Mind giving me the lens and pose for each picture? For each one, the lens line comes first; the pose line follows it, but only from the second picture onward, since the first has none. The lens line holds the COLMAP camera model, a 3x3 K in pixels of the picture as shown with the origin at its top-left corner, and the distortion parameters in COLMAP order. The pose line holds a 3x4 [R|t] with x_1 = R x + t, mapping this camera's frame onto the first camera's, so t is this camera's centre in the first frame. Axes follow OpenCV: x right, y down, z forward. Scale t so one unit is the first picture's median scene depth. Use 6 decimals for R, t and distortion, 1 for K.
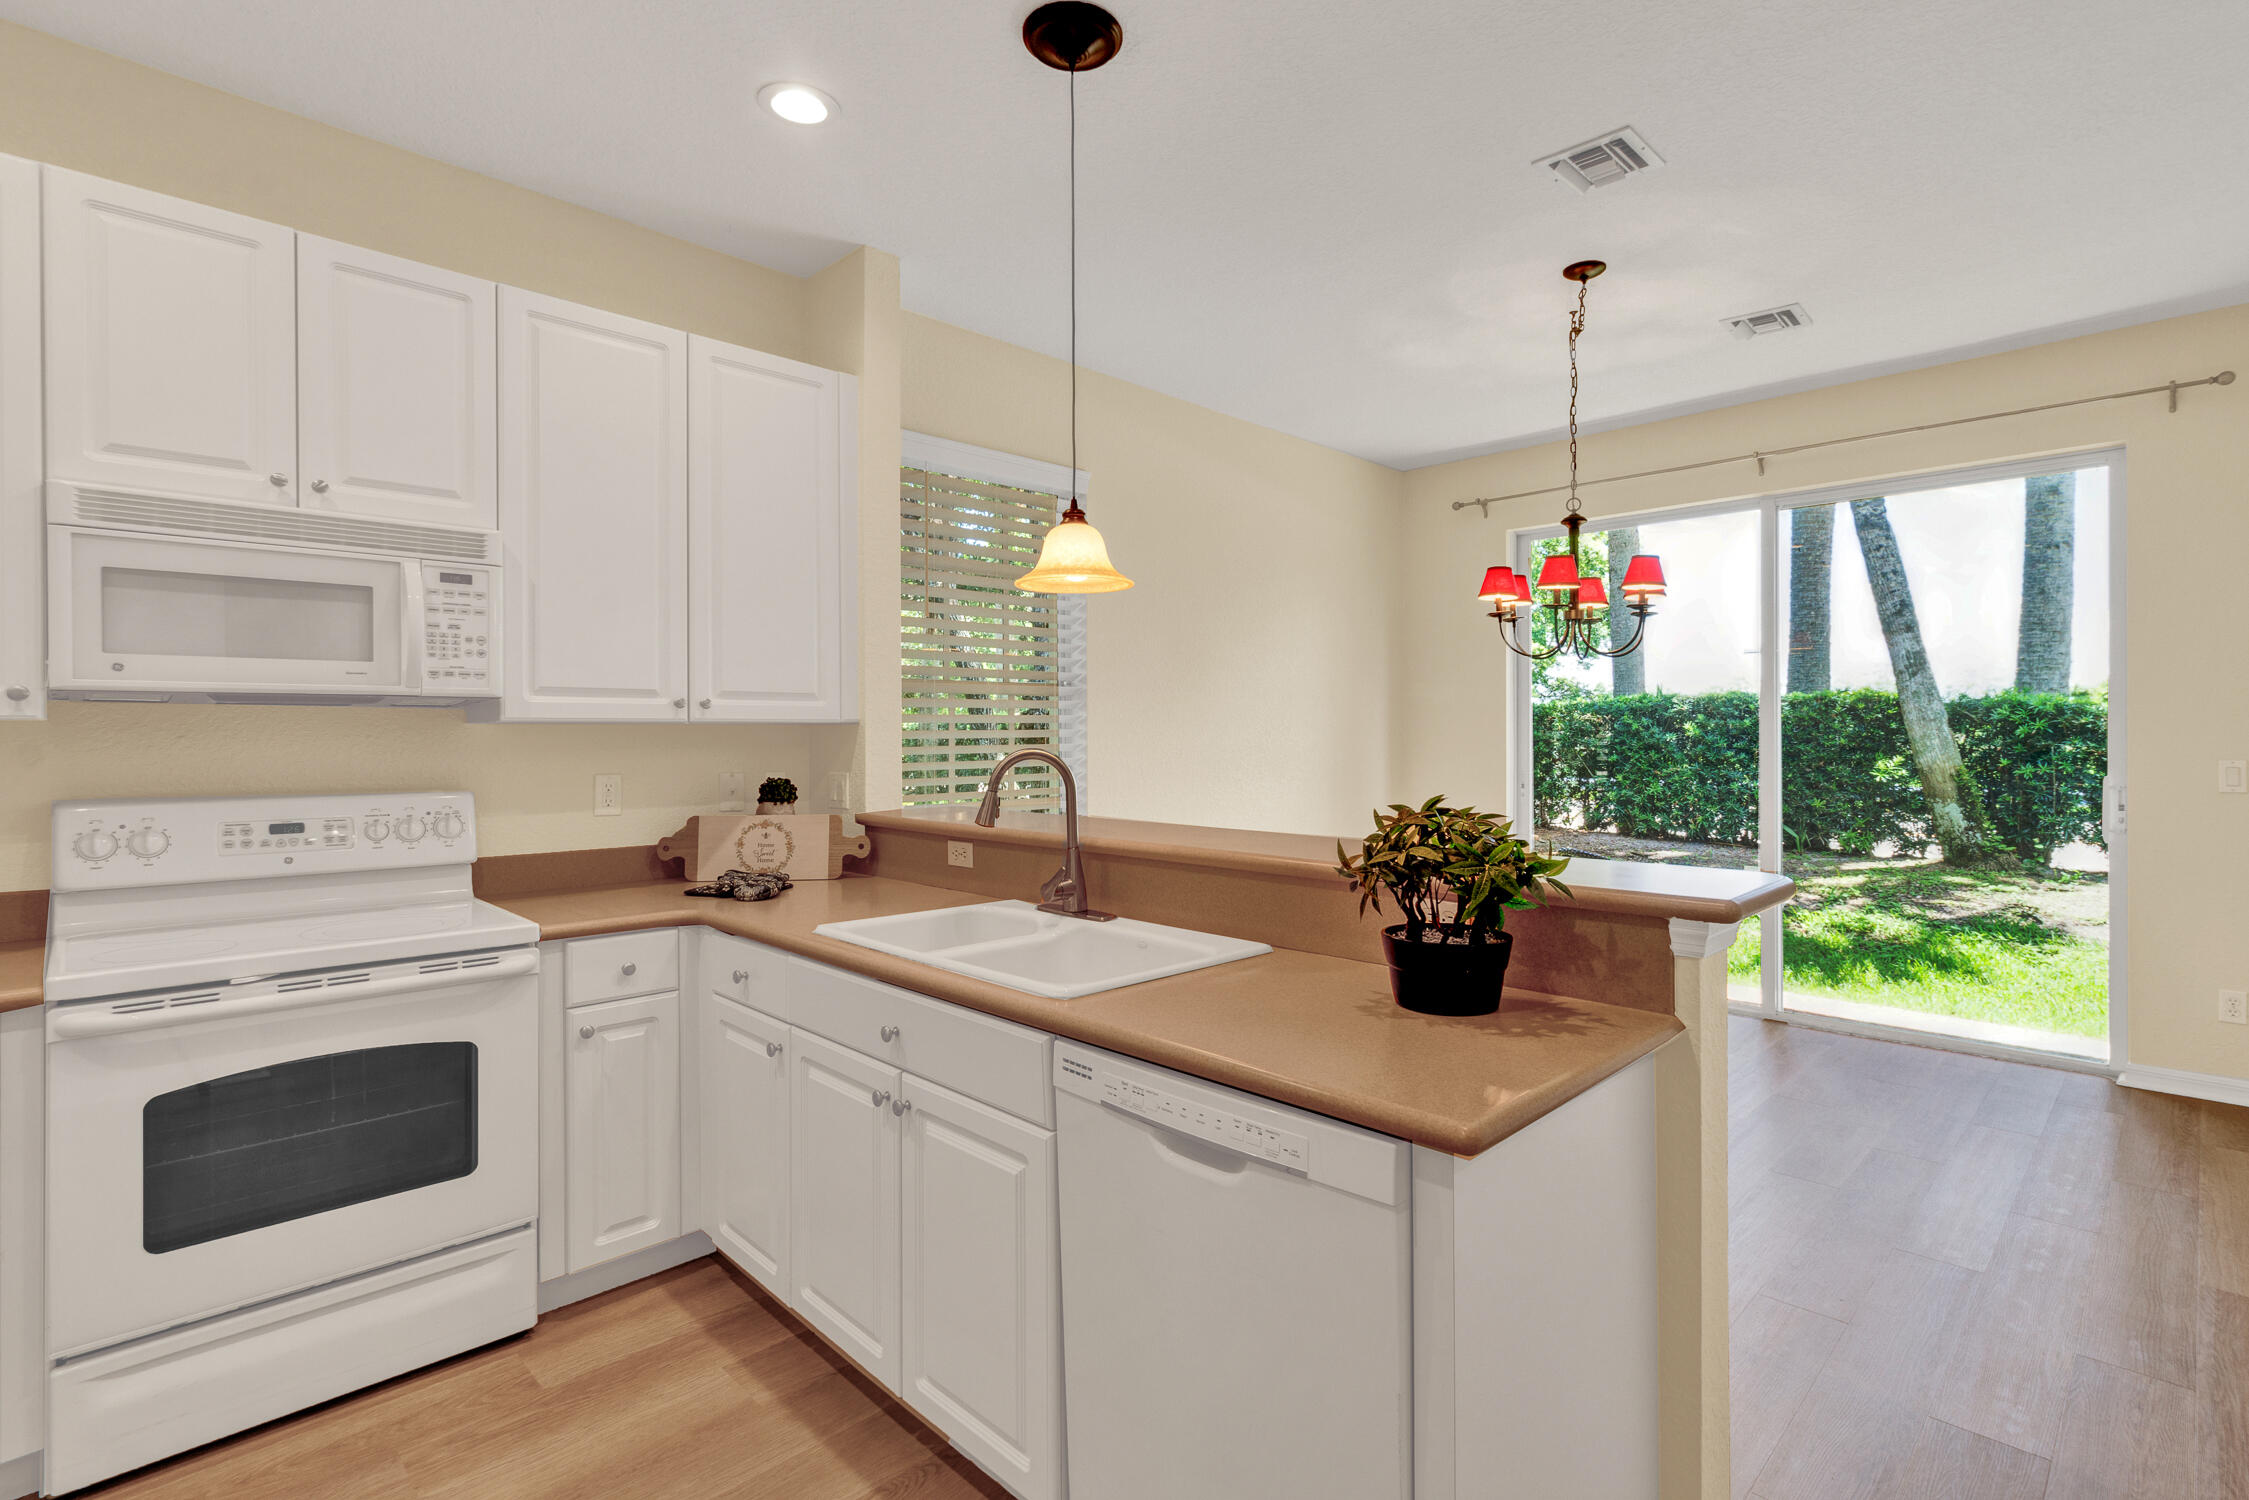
lens RADIAL K [[1059.8, 0, 1136.1], [0, 1059.8, 735.3], [0, 0, 1]] dist [-0.000660, 0.000445]
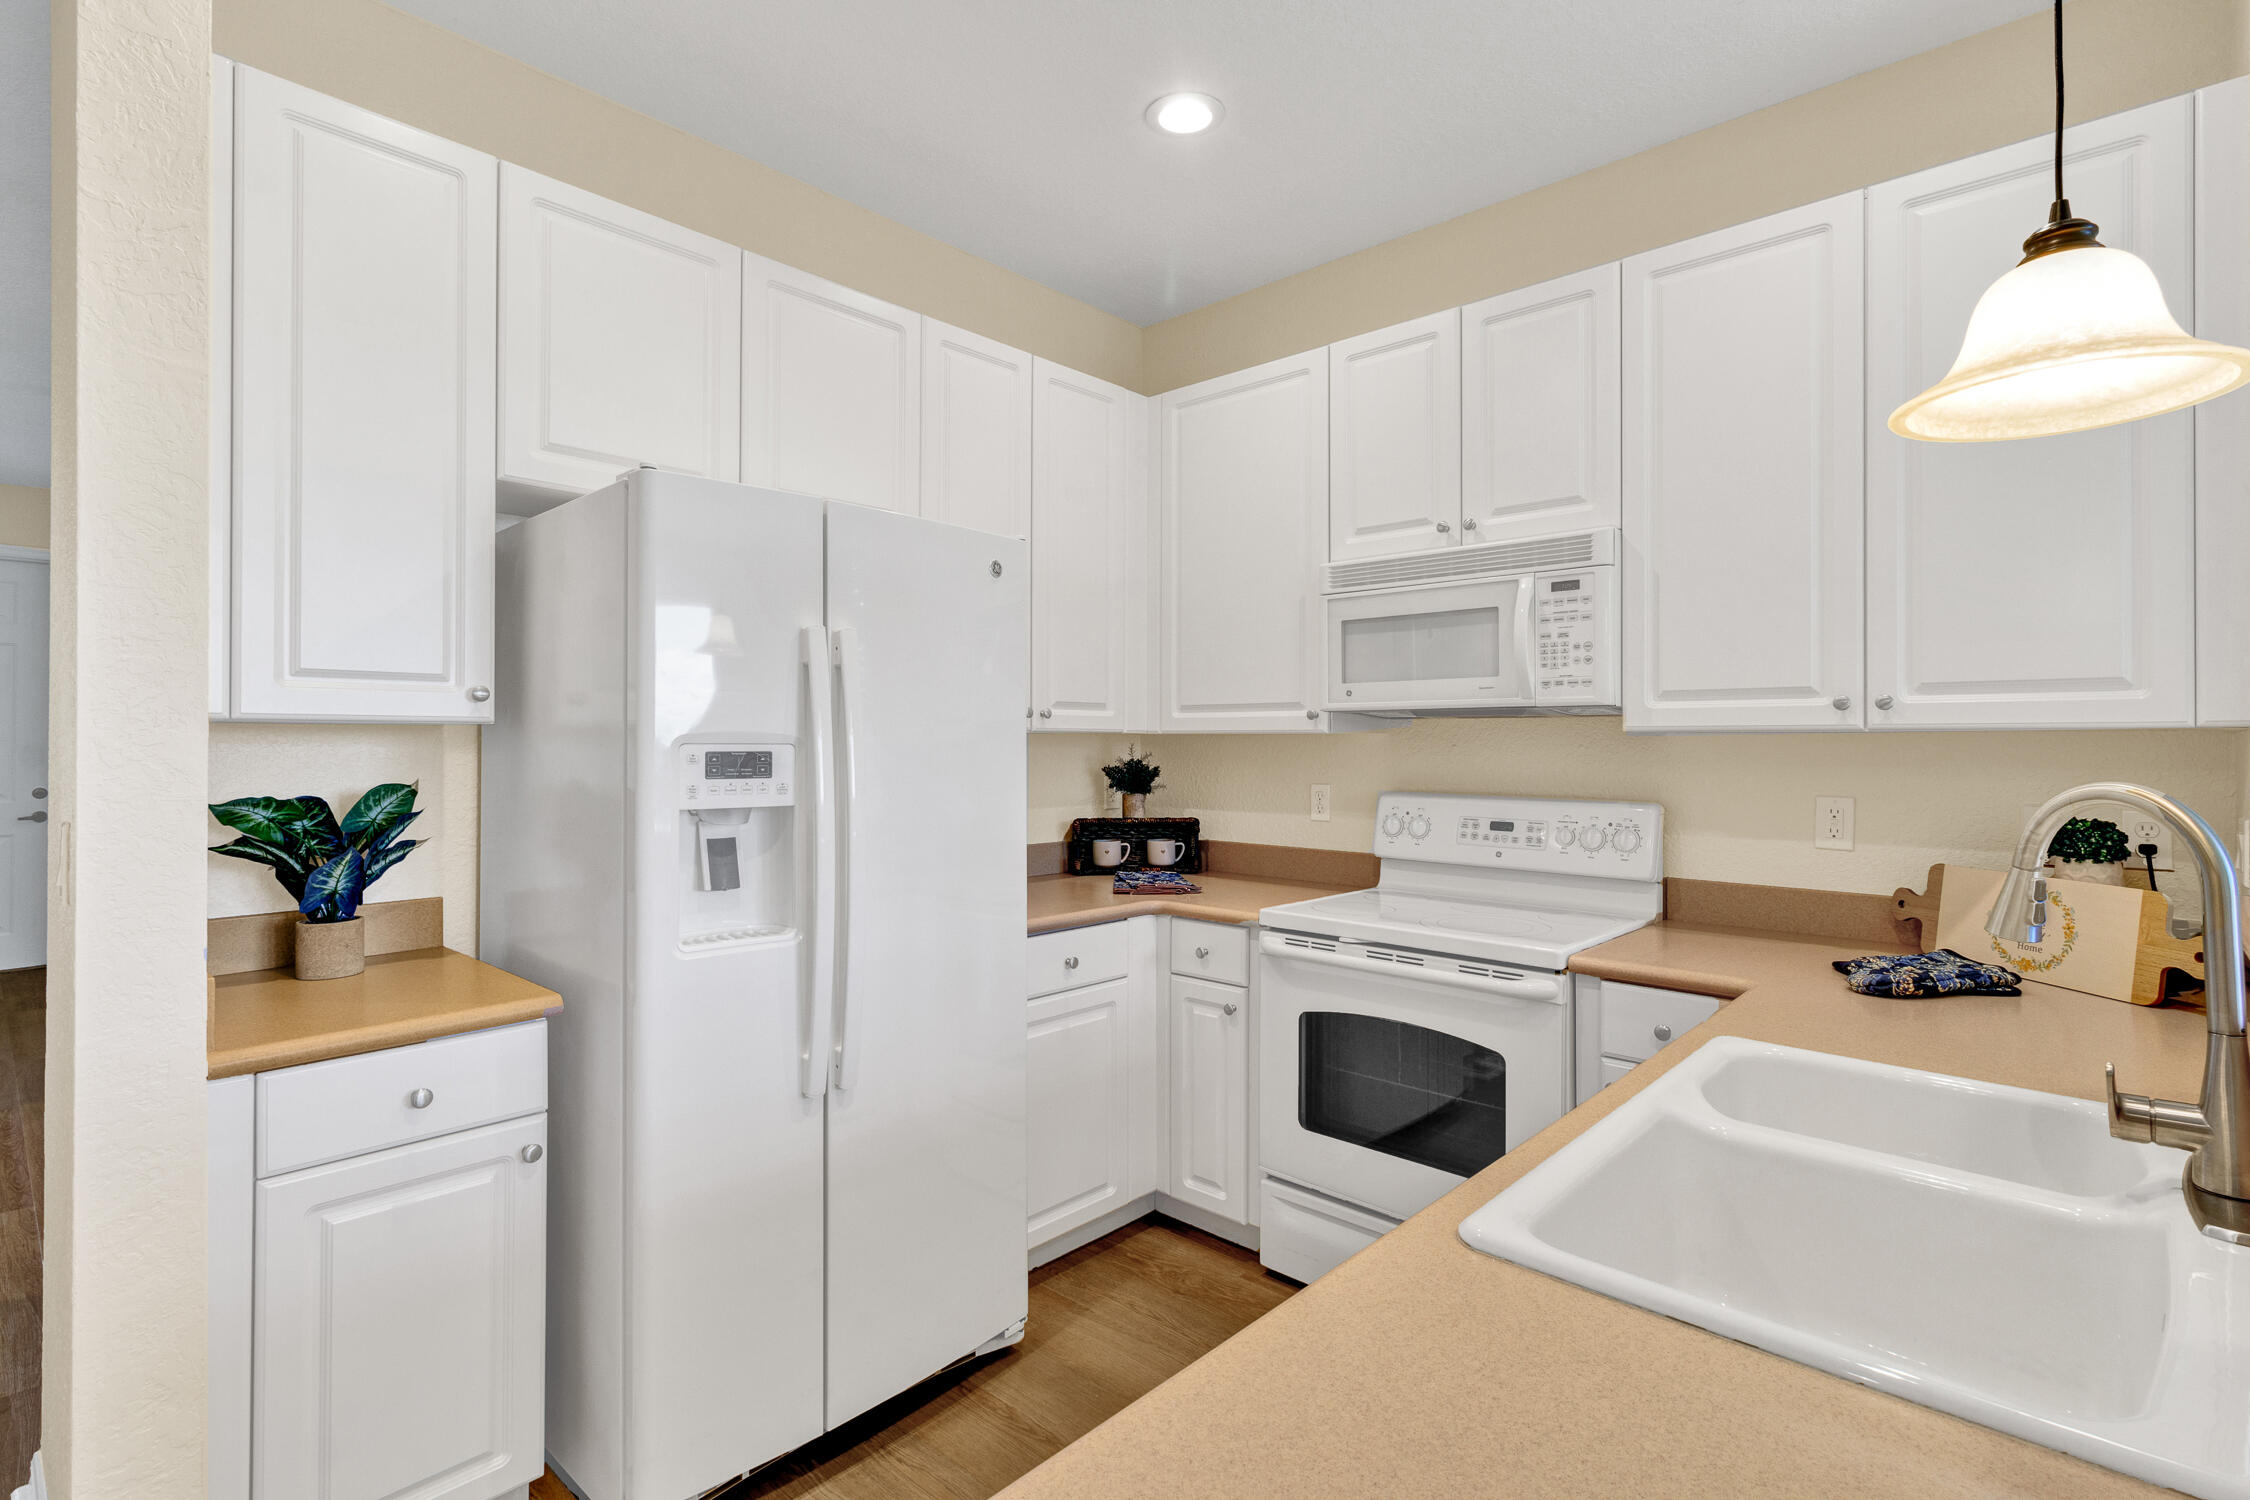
lens RADIAL K [[1060.3, 0, 1143.2], [0, 1060.3, 737.7], [0, 0, 1]] dist [-0.000660, 0.000445]
pose [[0.050331, -0.001850, -0.998731, 0.263223], [-0.005886, 0.999980, -0.002149, -0.002211], [0.998715, 0.005986, 0.050319, 0.463265]]
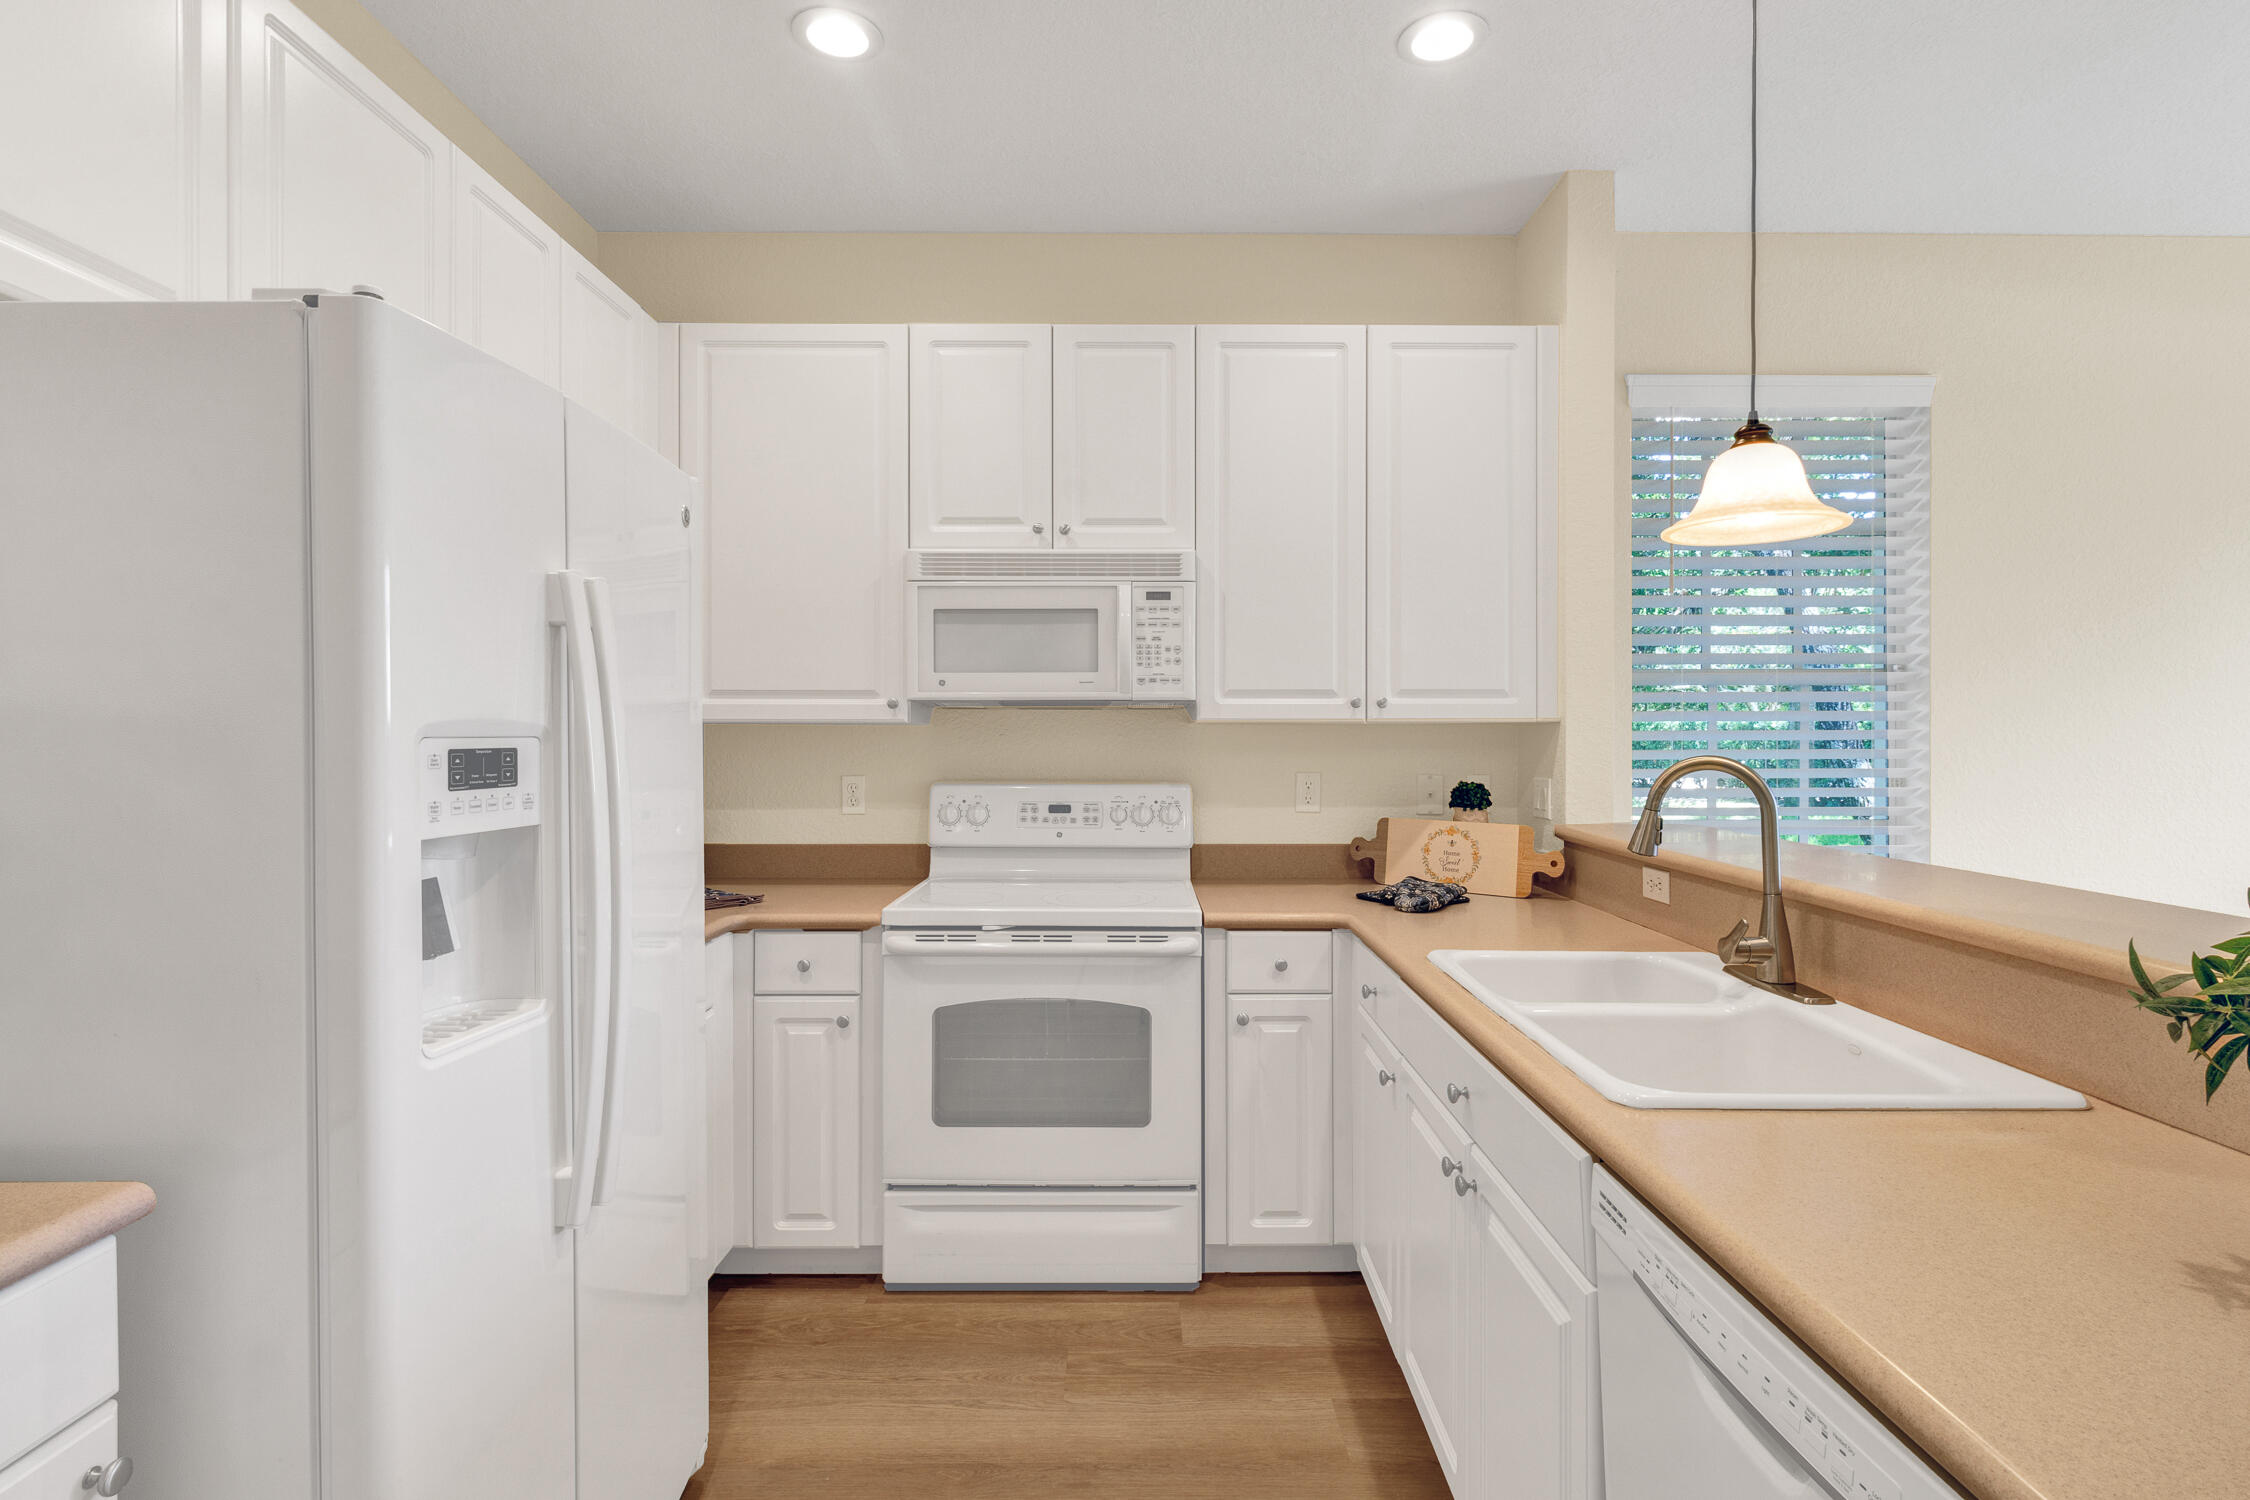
lens RADIAL K [[1060.3, 0, 1140.3], [0, 1060.3, 736.0], [0, 0, 1]] dist [-0.000660, 0.000445]
pose [[0.714288, 0.005350, -0.699831, 0.112717], [-0.004473, 0.999985, 0.003080, -0.001483], [0.699837, 0.000931, 0.714302, 0.147874]]
